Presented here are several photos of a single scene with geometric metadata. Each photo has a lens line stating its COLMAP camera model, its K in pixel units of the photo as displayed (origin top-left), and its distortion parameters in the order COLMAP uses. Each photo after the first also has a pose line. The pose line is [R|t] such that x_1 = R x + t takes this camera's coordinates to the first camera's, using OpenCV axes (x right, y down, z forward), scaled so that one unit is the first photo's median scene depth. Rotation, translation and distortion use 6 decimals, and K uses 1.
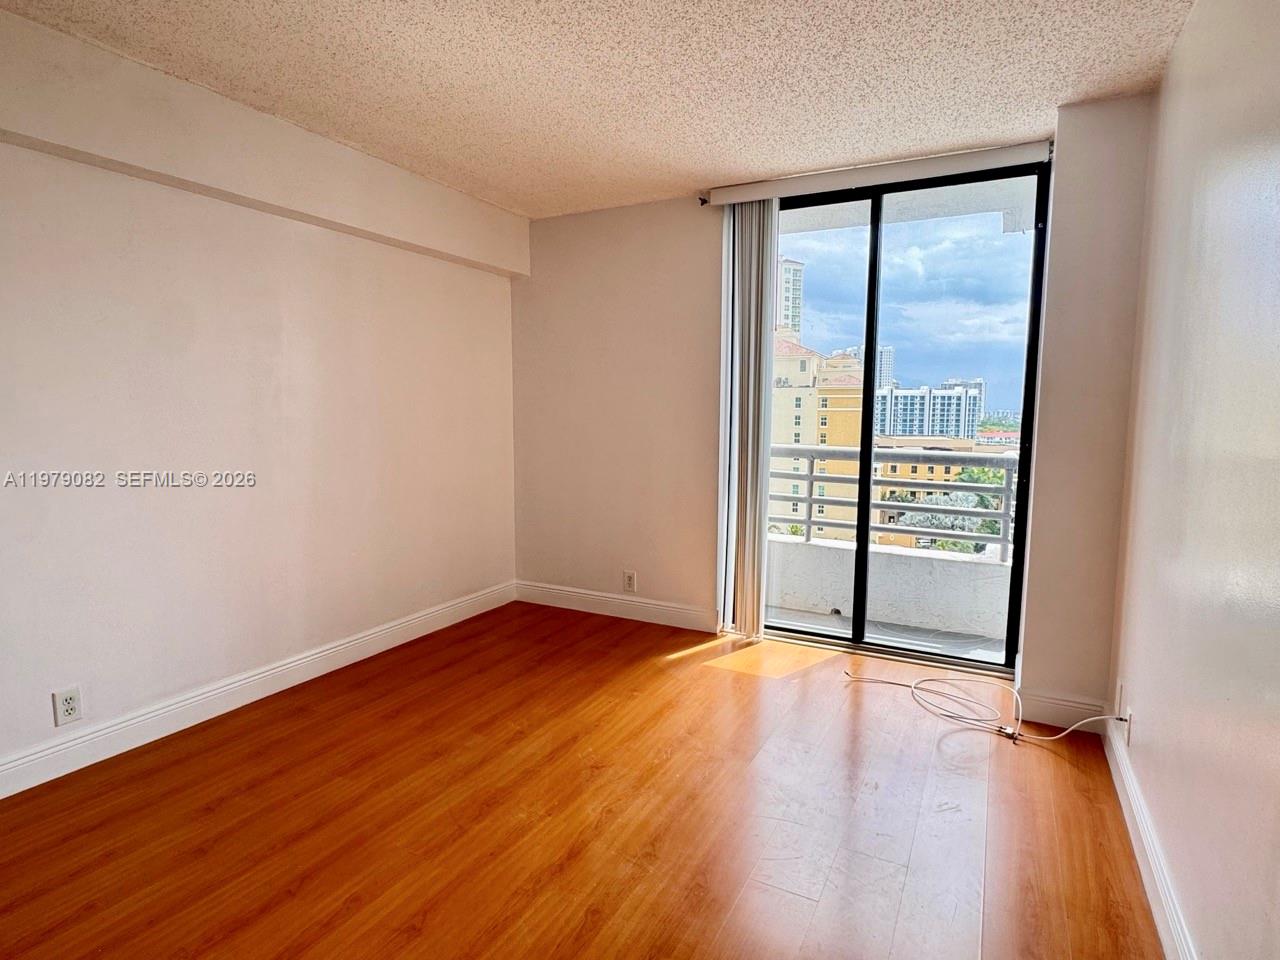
lens RADIAL K [[696.1, 0, 640.0], [0, 696.1, 480.0], [0, 0, 1]] dist [-0.021476, 0.000265]
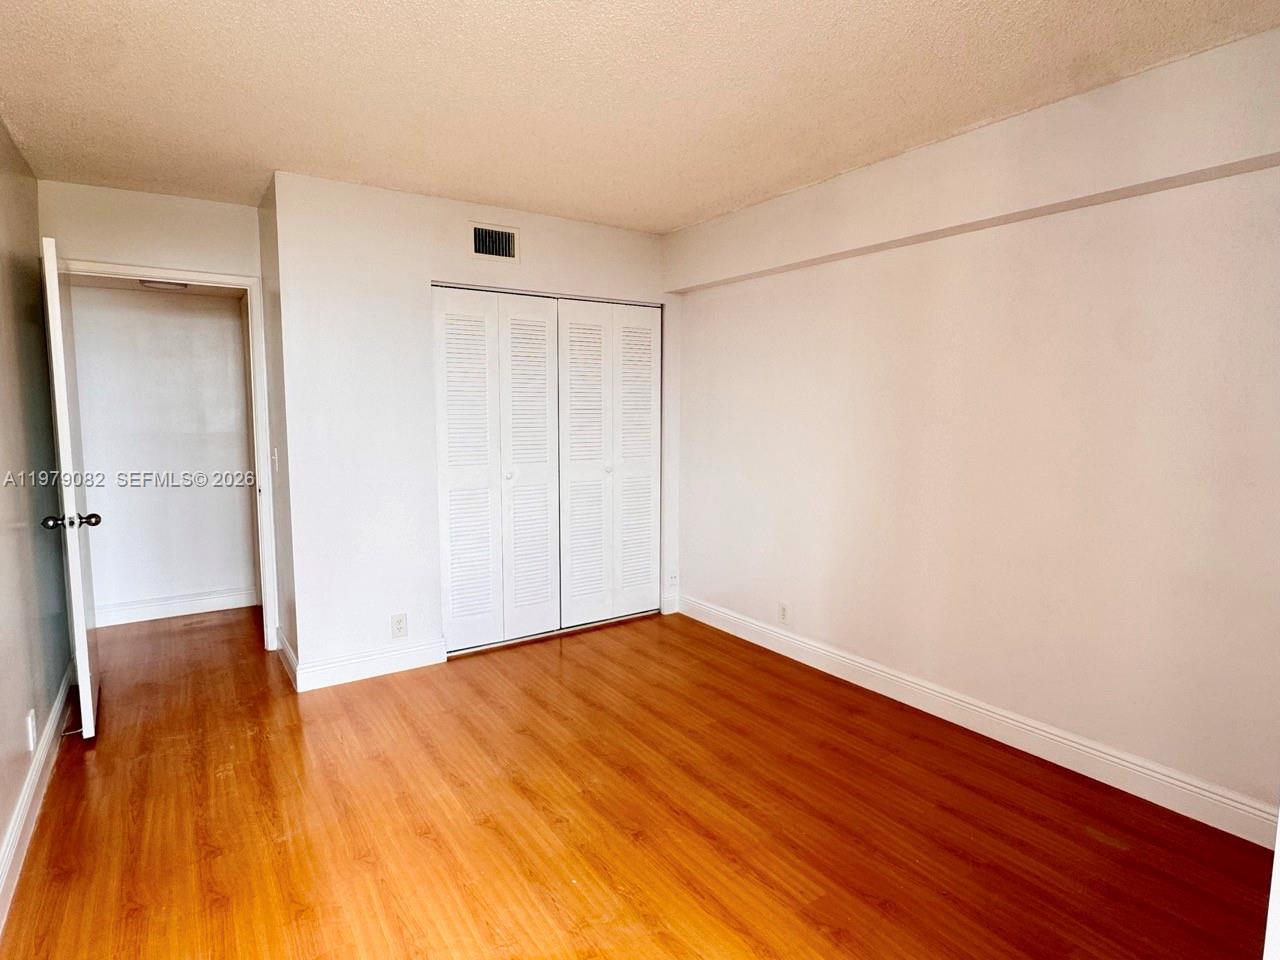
lens RADIAL K [[696.1, 0, 640.0], [0, 696.1, 480.0], [0, 0, 1]] dist [-0.021476, 0.000265]
pose [[-0.473895, 0.085905, -0.876381, 0.603449], [-0.098028, 0.983898, 0.149451, -0.154921], [0.875108, 0.156734, -0.457843, 1.177124]]
